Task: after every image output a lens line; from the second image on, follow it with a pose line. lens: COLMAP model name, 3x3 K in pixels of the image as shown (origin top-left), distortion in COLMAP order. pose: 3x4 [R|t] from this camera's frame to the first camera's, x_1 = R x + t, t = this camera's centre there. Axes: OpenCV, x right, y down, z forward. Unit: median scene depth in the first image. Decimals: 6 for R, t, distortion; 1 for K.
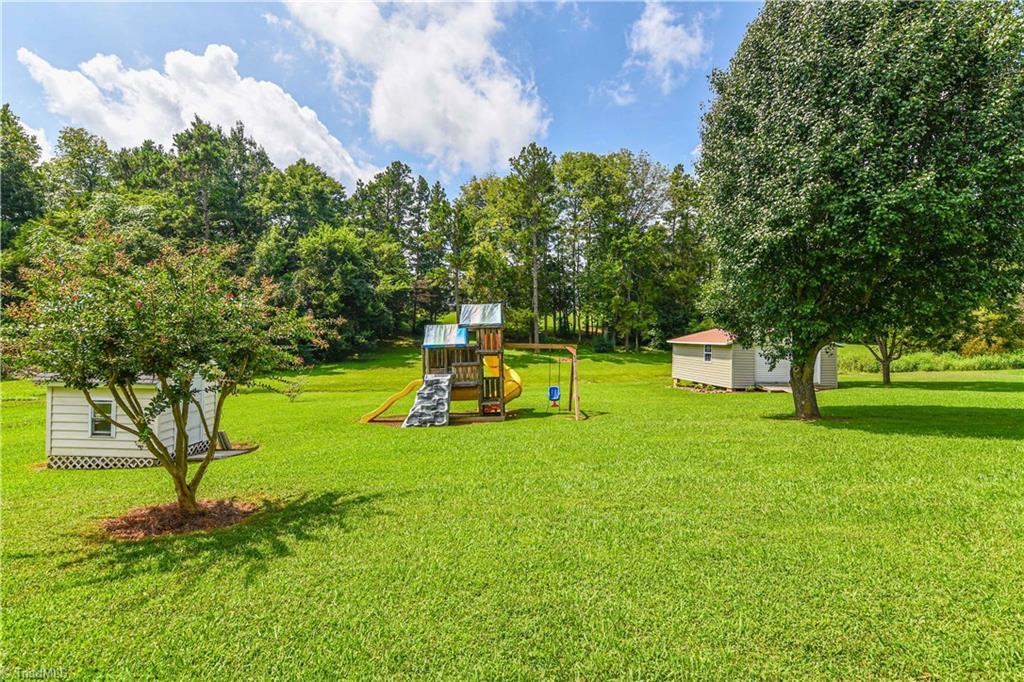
lens RADIAL K [[499.3, 0, 513.0], [0, 499.3, 335.2], [0, 0, 1]] dist [-0.001929, -0.003159]
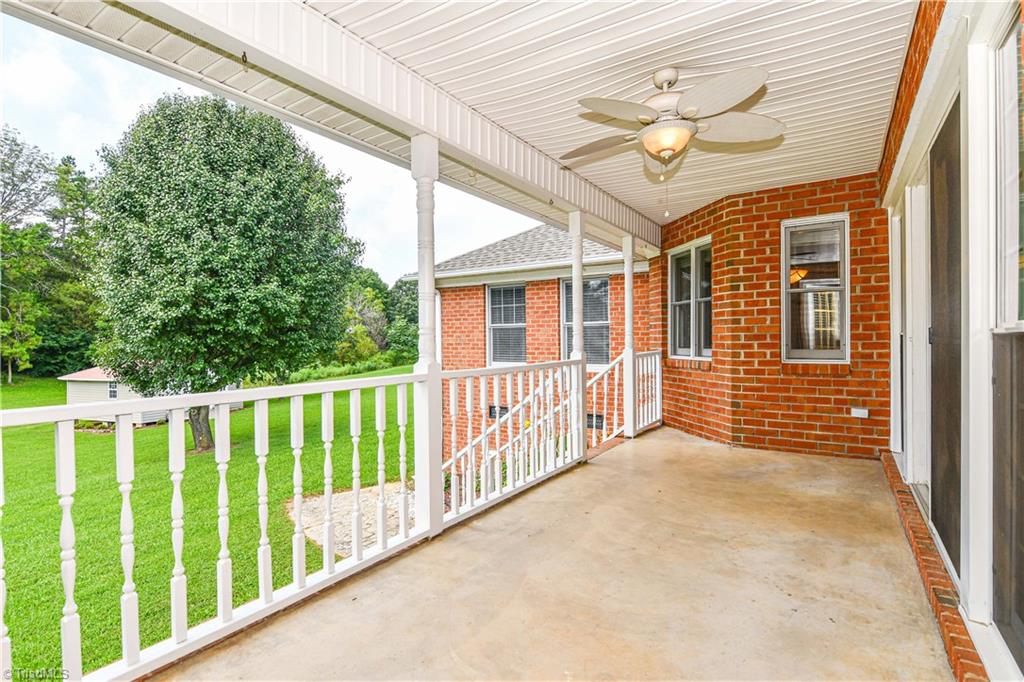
lens RADIAL K [[499.3, 0, 518.4], [0, 499.3, 341.1], [0, 0, 1]] dist [-0.001929, -0.003159]
pose [[0.501776, -0.029038, 0.864510, -0.107616], [0.020319, 0.999556, 0.021780, -0.144658], [-0.864759, 0.006637, 0.502143, -0.378890]]
